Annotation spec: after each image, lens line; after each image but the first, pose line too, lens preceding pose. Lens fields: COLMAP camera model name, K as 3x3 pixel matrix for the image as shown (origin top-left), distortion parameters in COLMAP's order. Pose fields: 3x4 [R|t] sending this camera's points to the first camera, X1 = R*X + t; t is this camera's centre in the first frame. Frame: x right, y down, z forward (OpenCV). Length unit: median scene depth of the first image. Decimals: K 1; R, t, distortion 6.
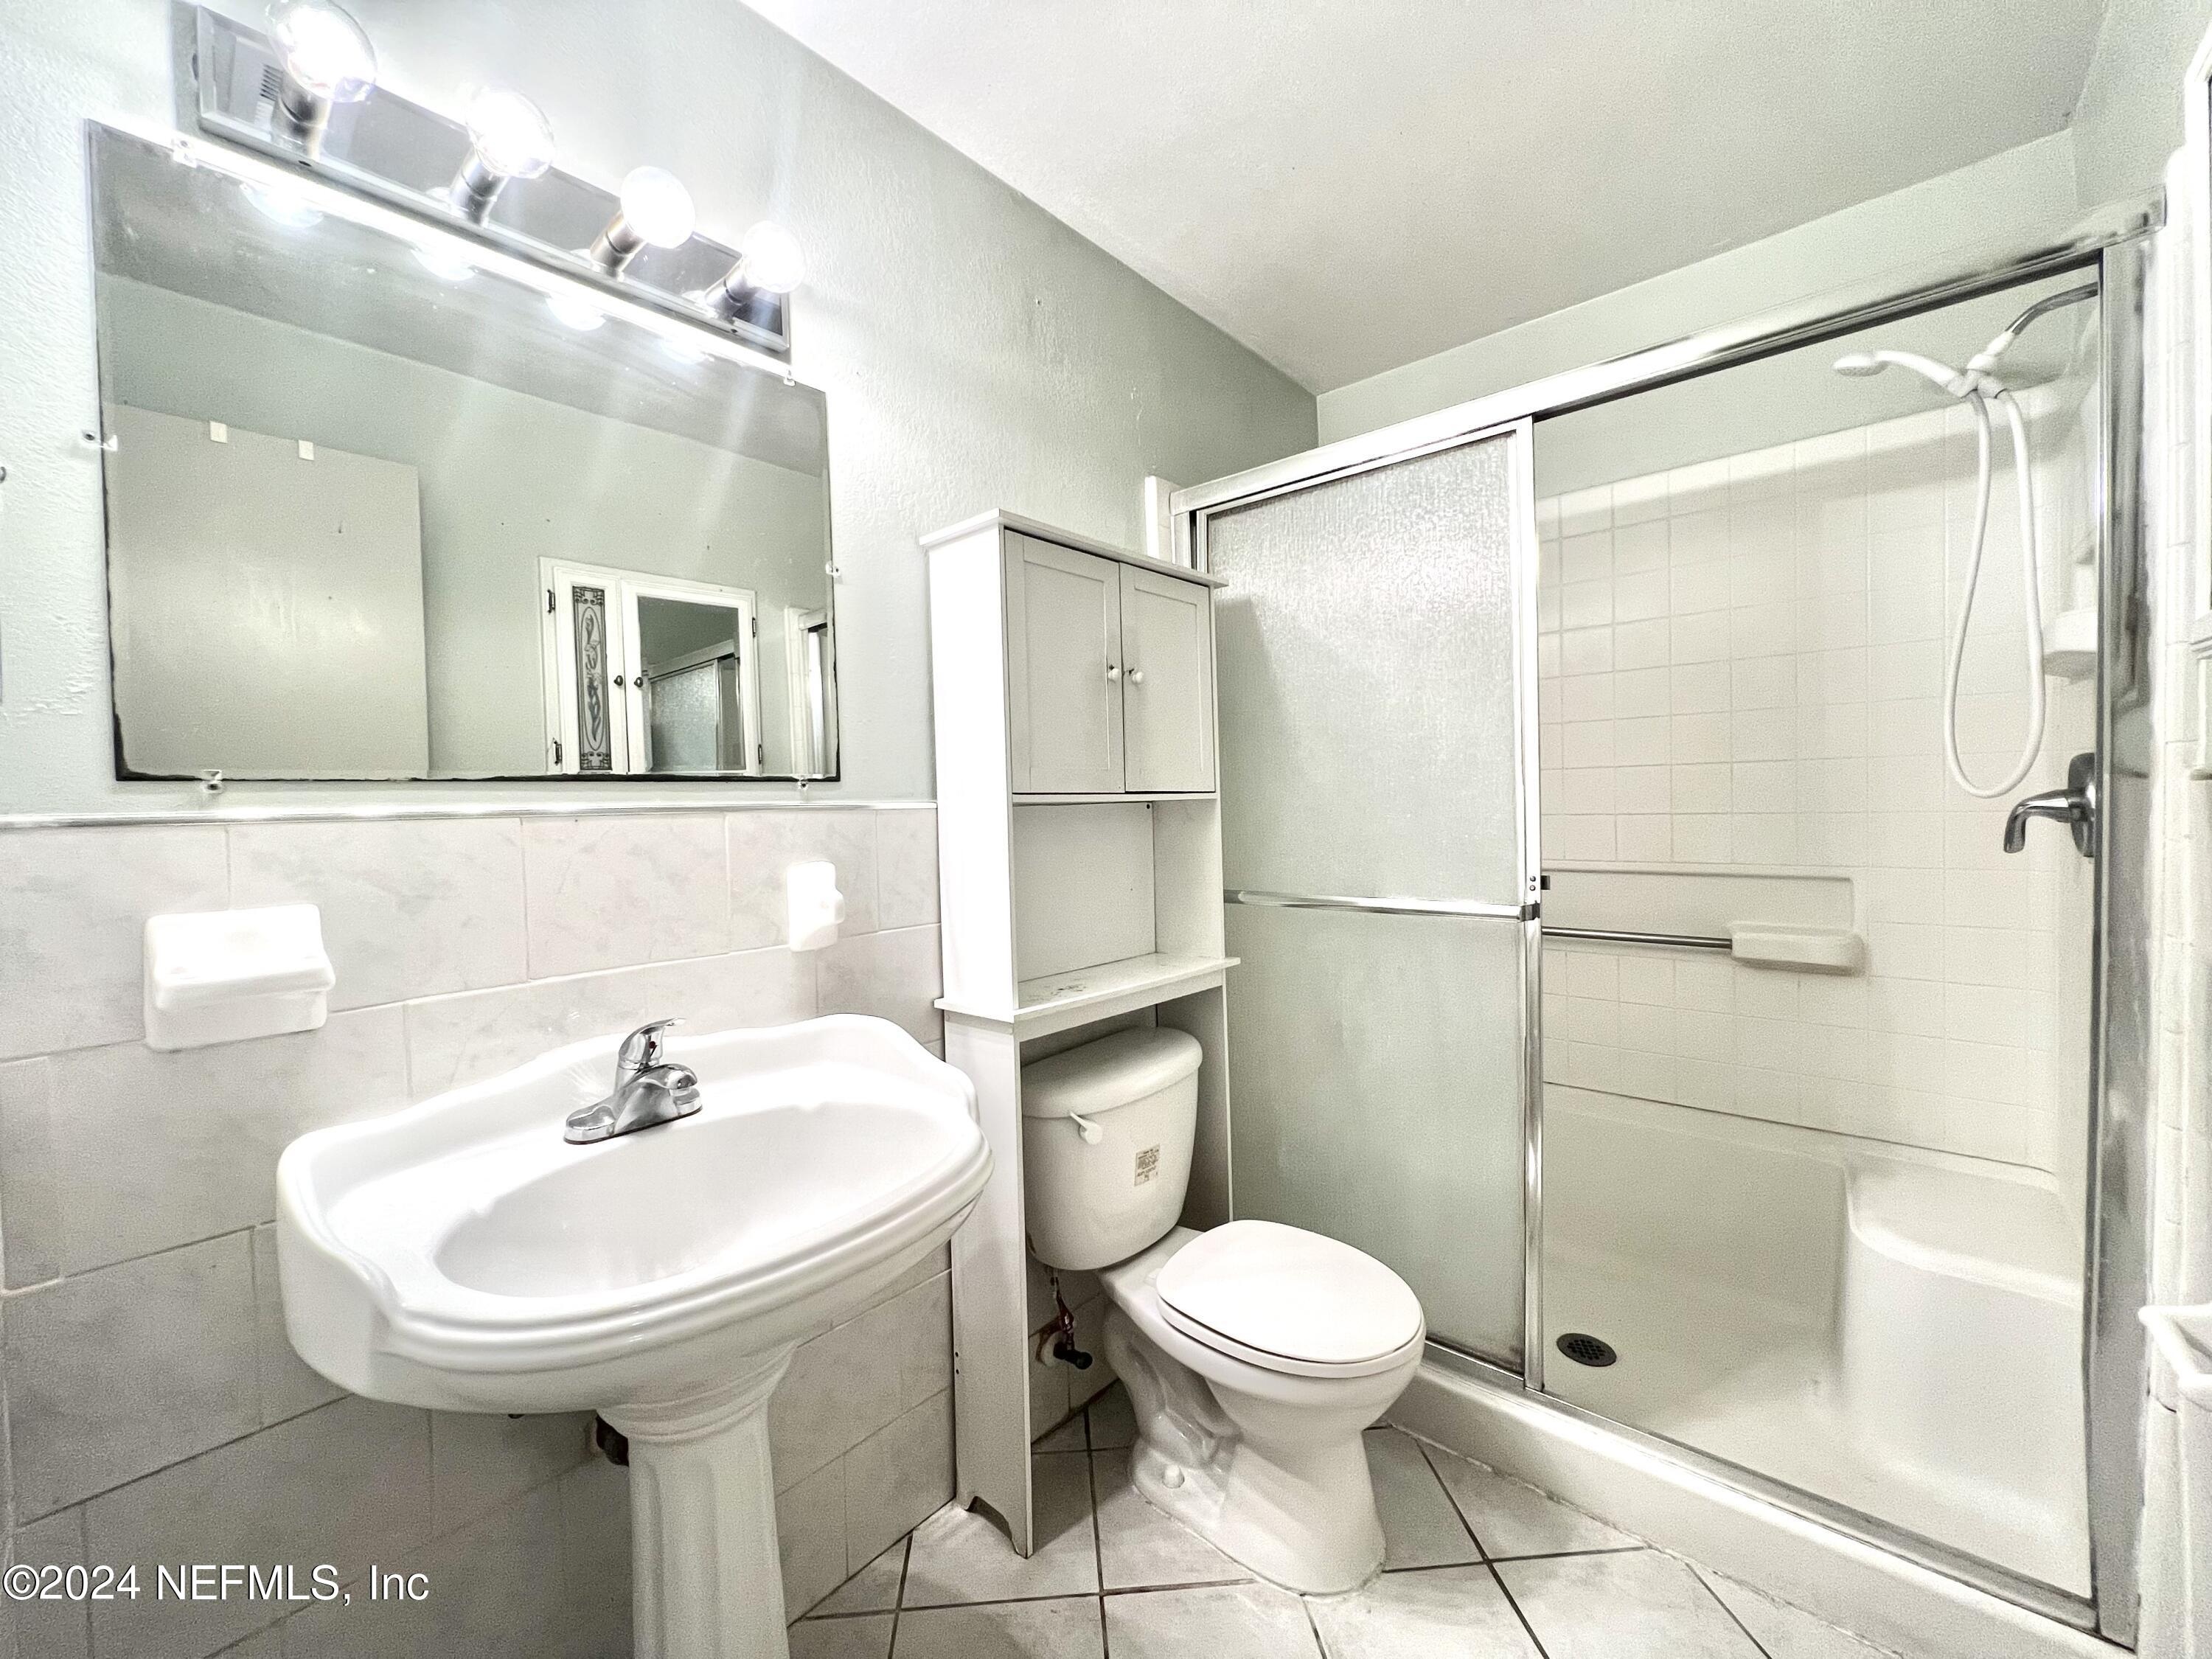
lens RADIAL K [[886.0, 0, 1100.2], [0, 886.0, 830.6], [0, 0, 1]] dist [0.003053, 0.000228]
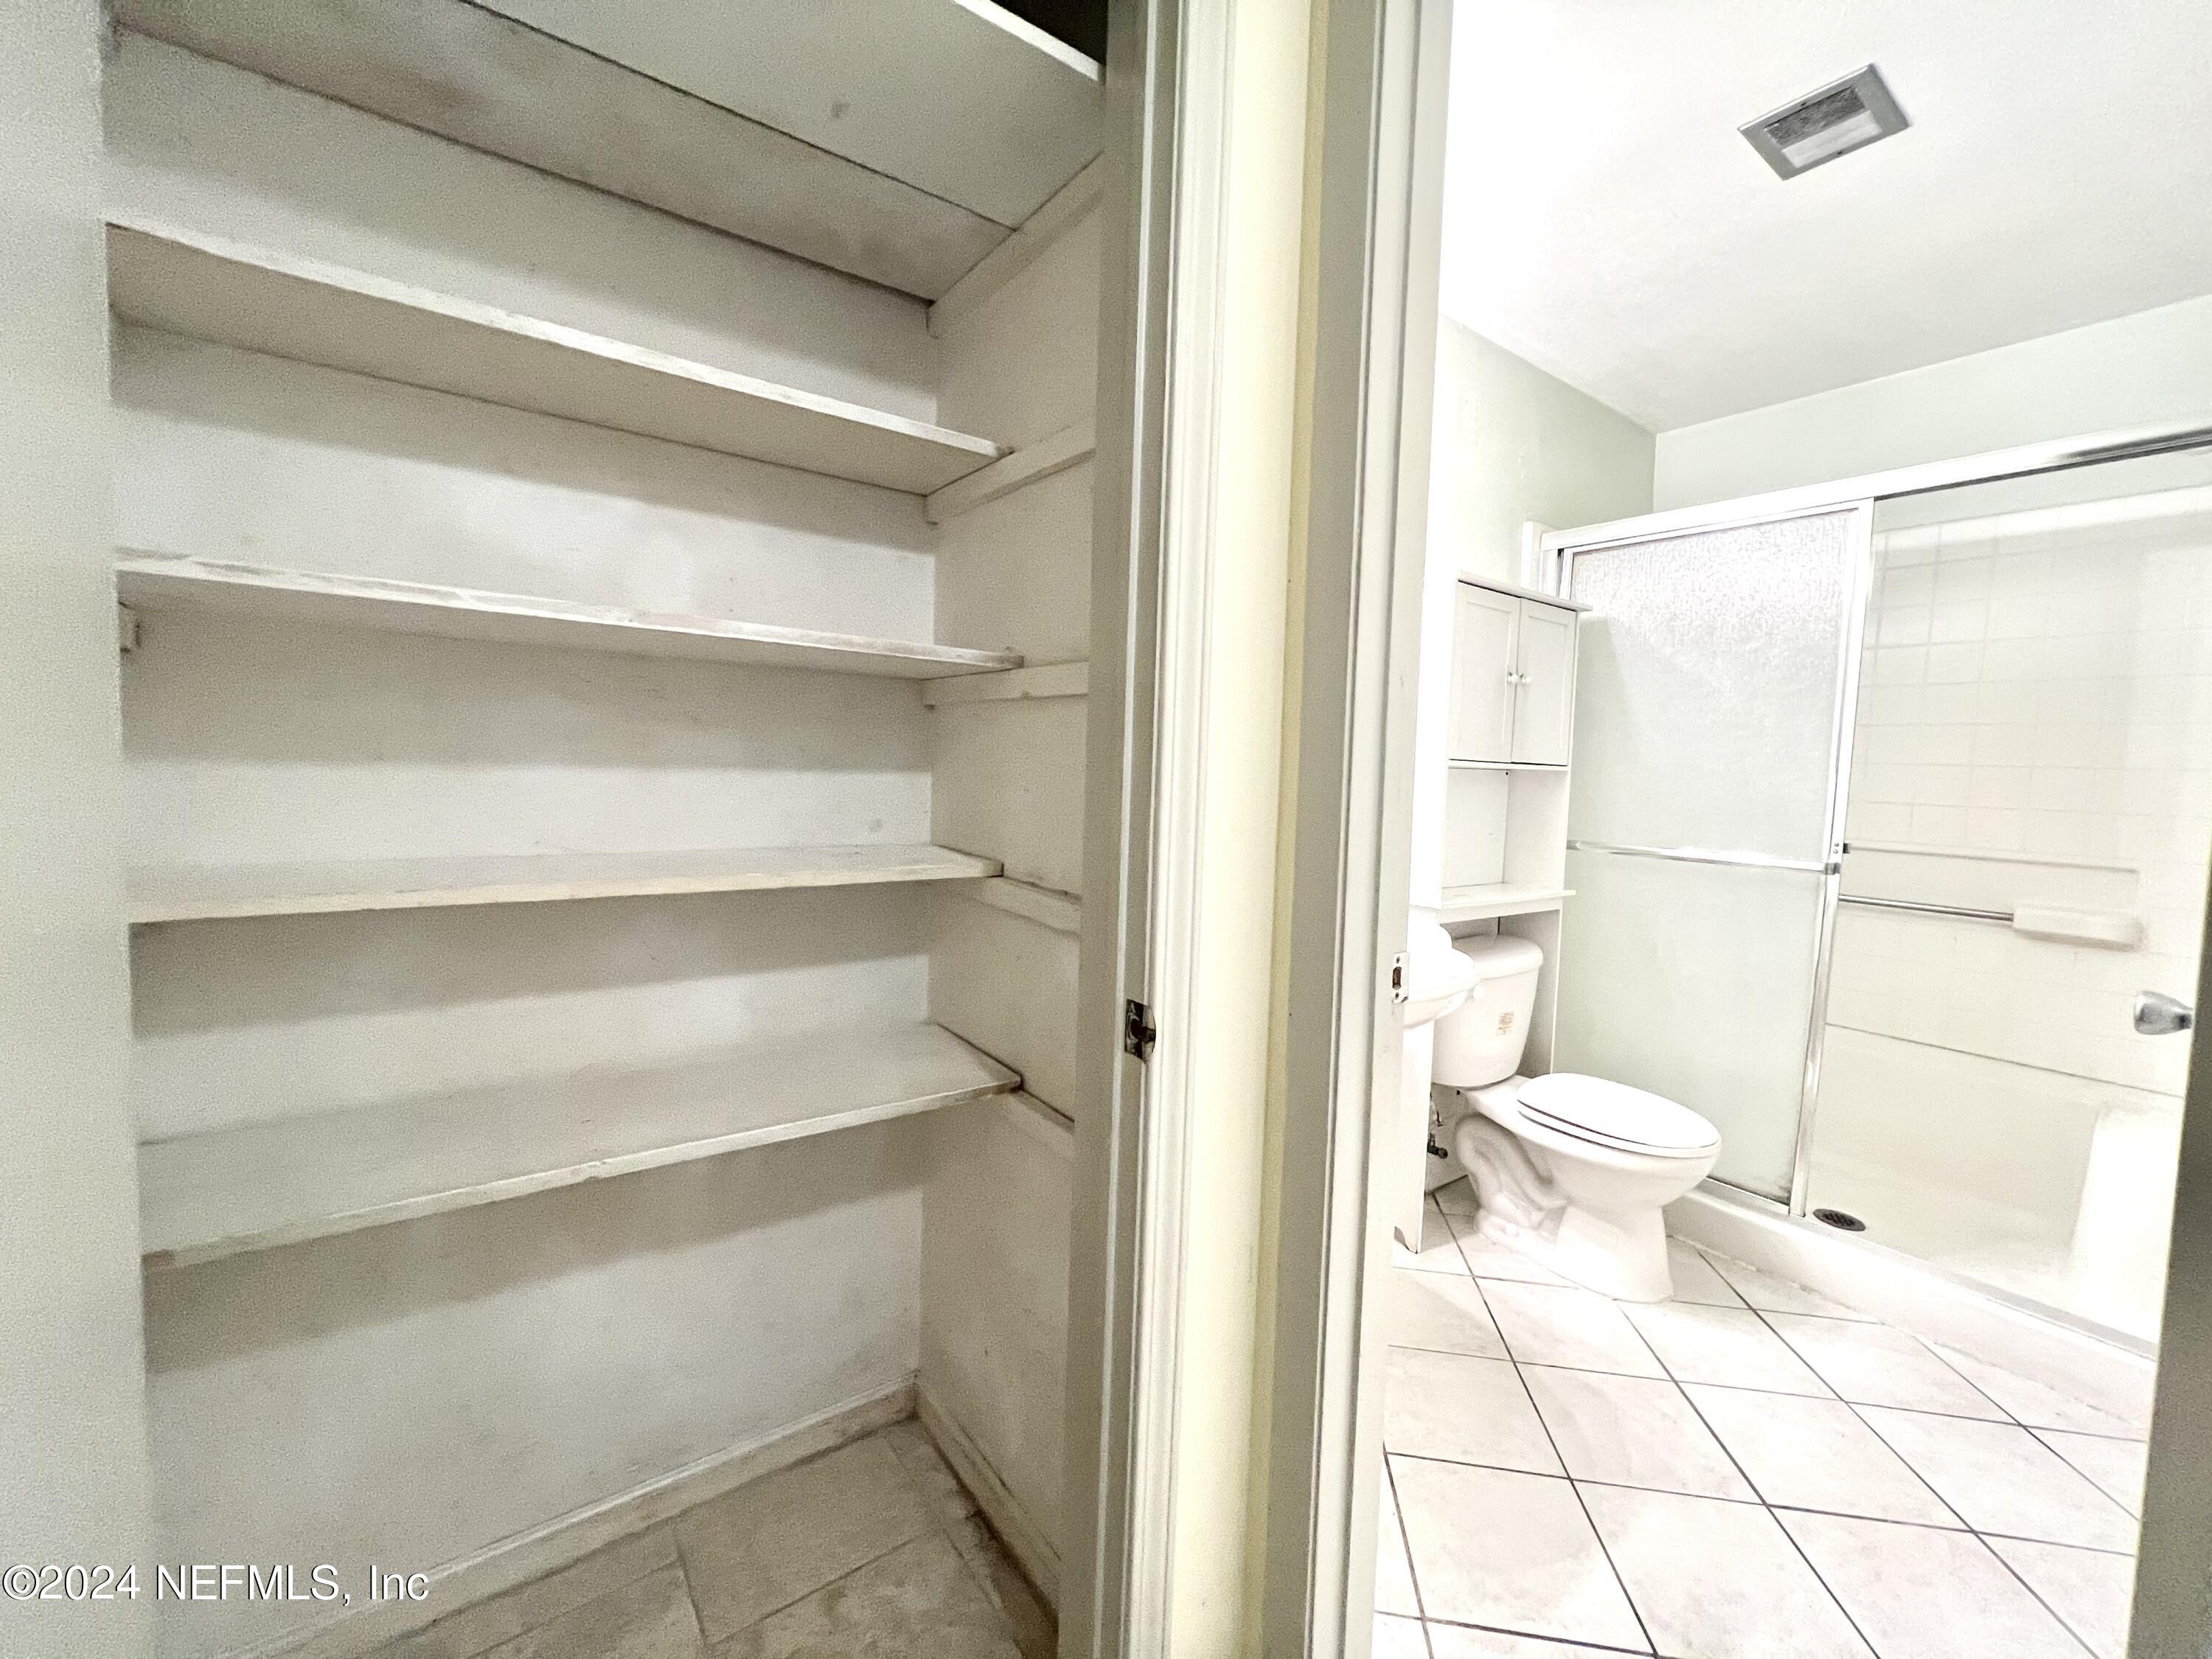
lens RADIAL K [[886.0, 0, 1109.6], [0, 886.0, 825.7], [0, 0, 1]] dist [0.003053, 0.000228]
pose [[0.976151, 0.074994, -0.203730, -0.301855], [-0.066169, 0.996565, 0.049801, 0.029779], [0.206765, -0.035133, 0.977760, -0.519361]]
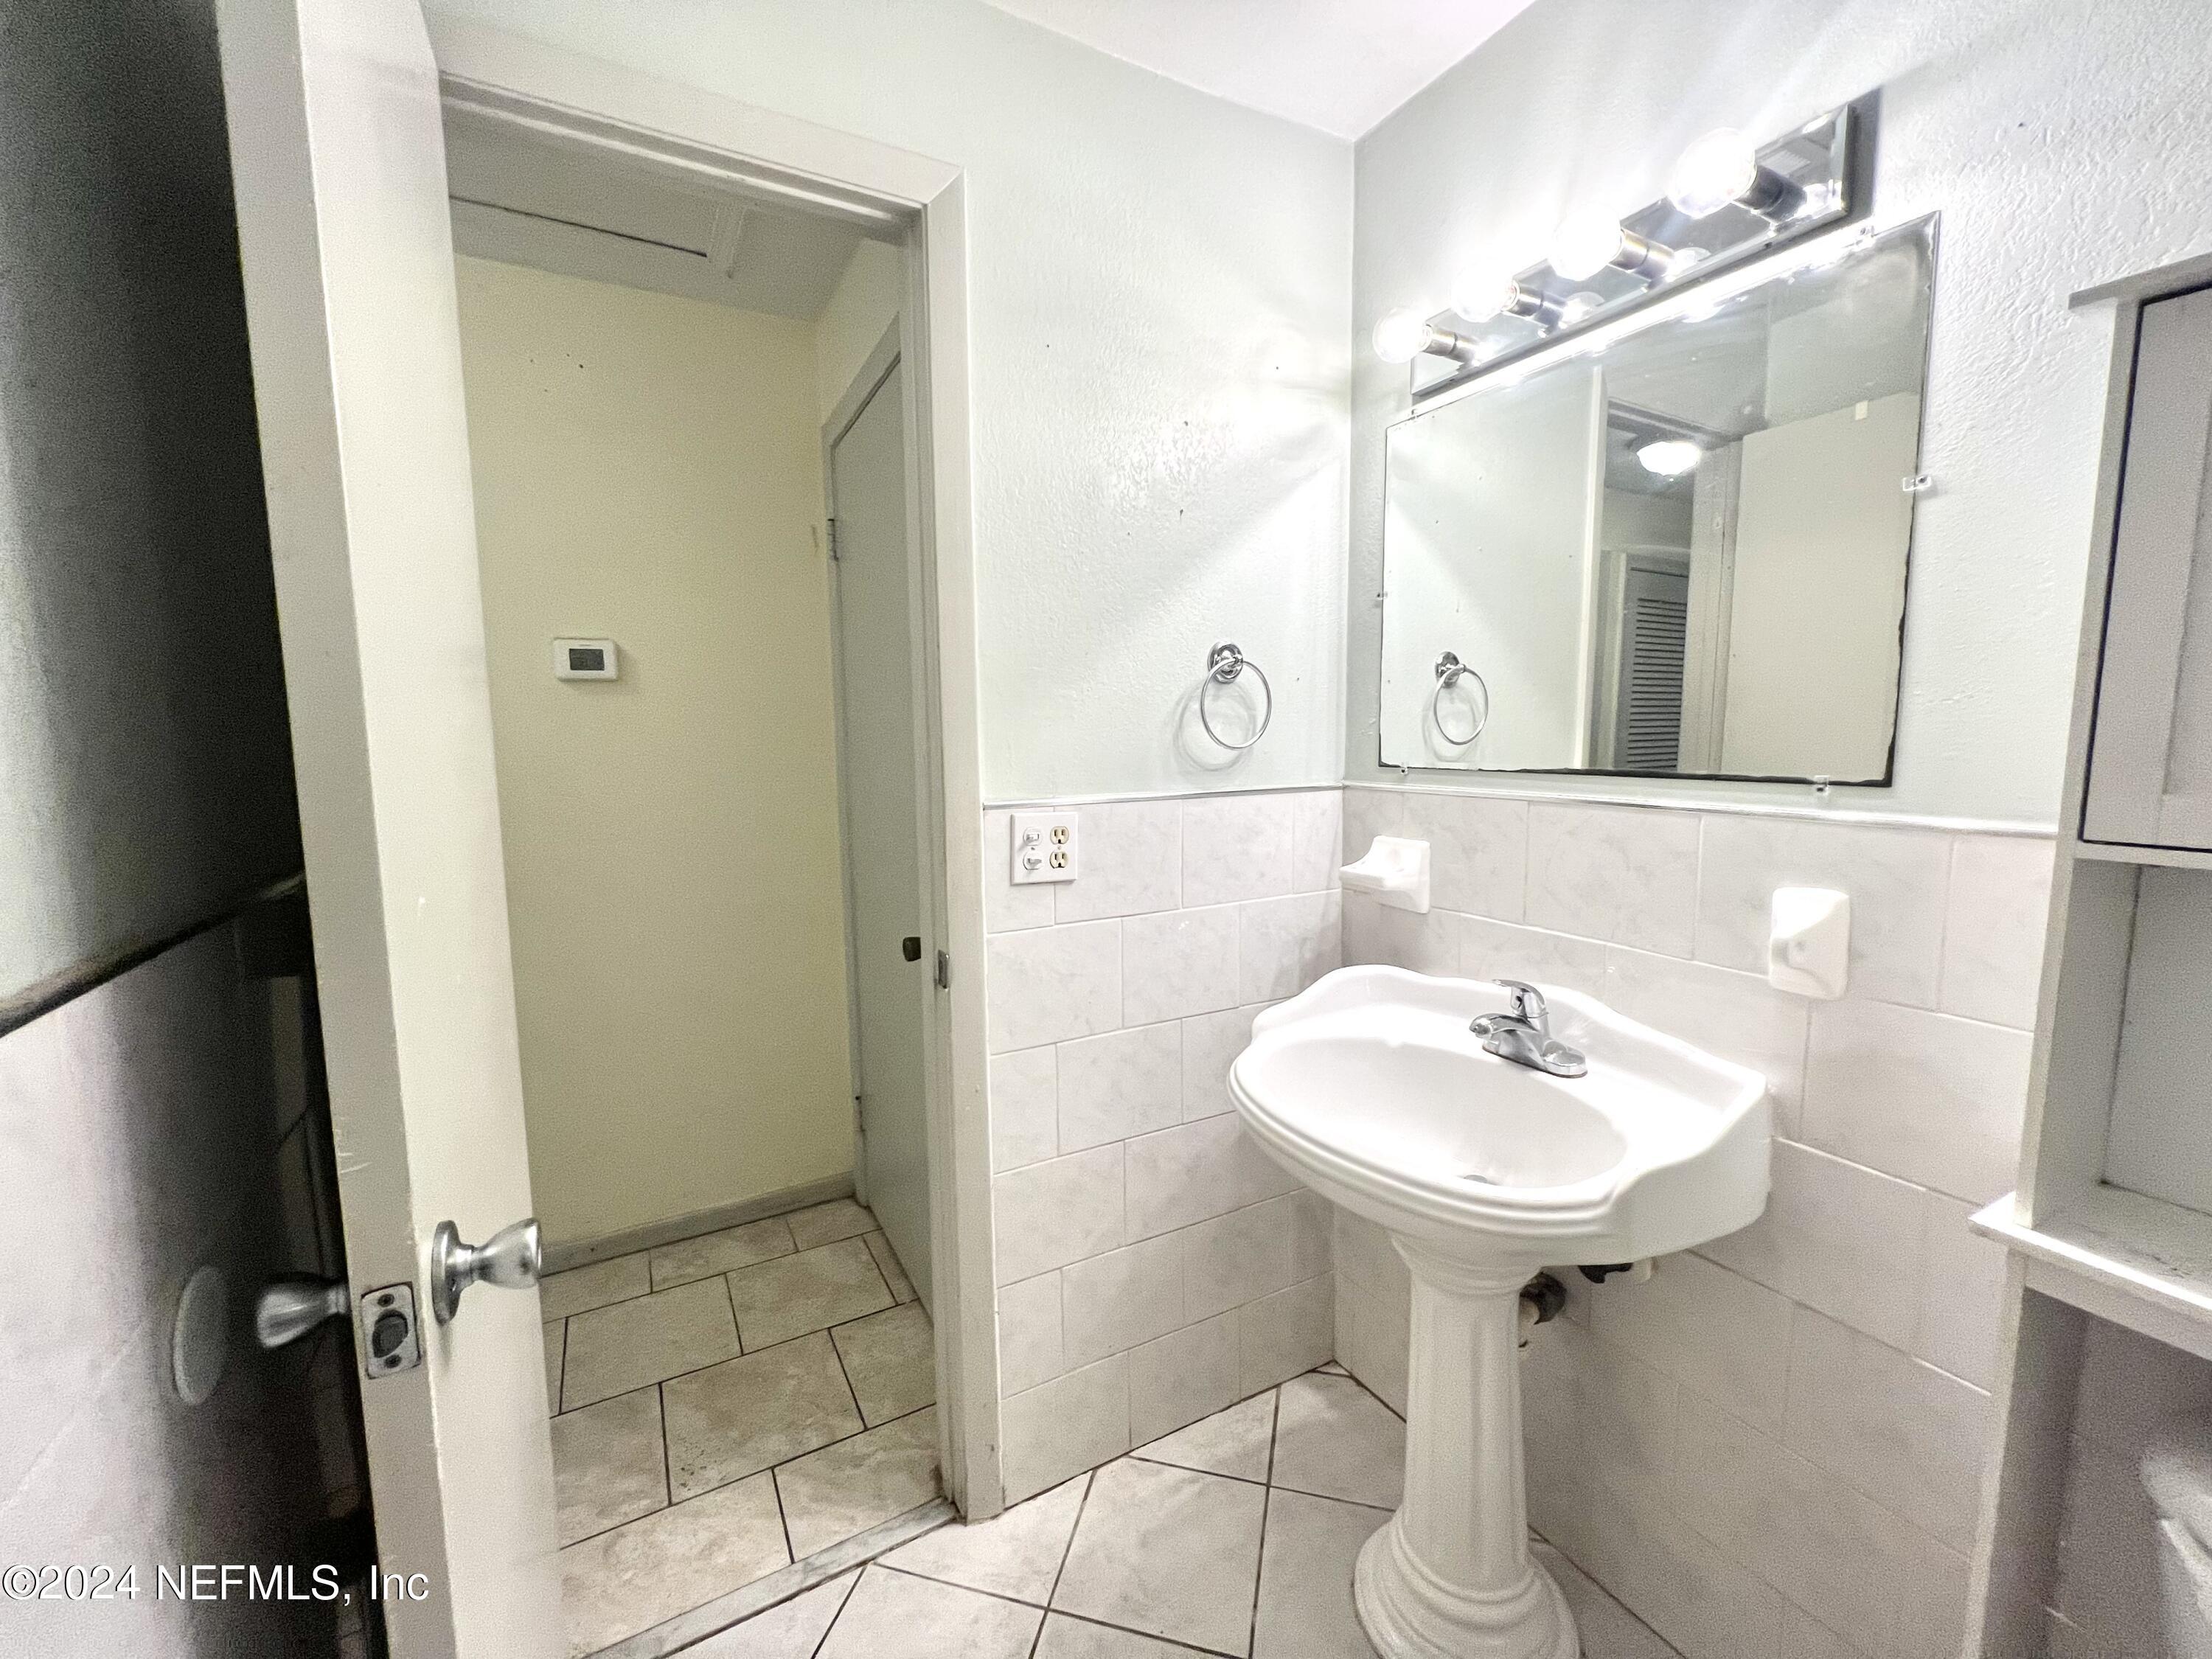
lens RADIAL K [[886.0, 0, 1111.8], [0, 886.0, 825.1], [0, 0, 1]] dist [0.003053, 0.000228]
pose [[-0.336438, 0.133231, -0.932233, 0.463521], [-0.006165, 0.989608, 0.143656, -0.097607], [0.941685, 0.054079, -0.332121, 0.510163]]
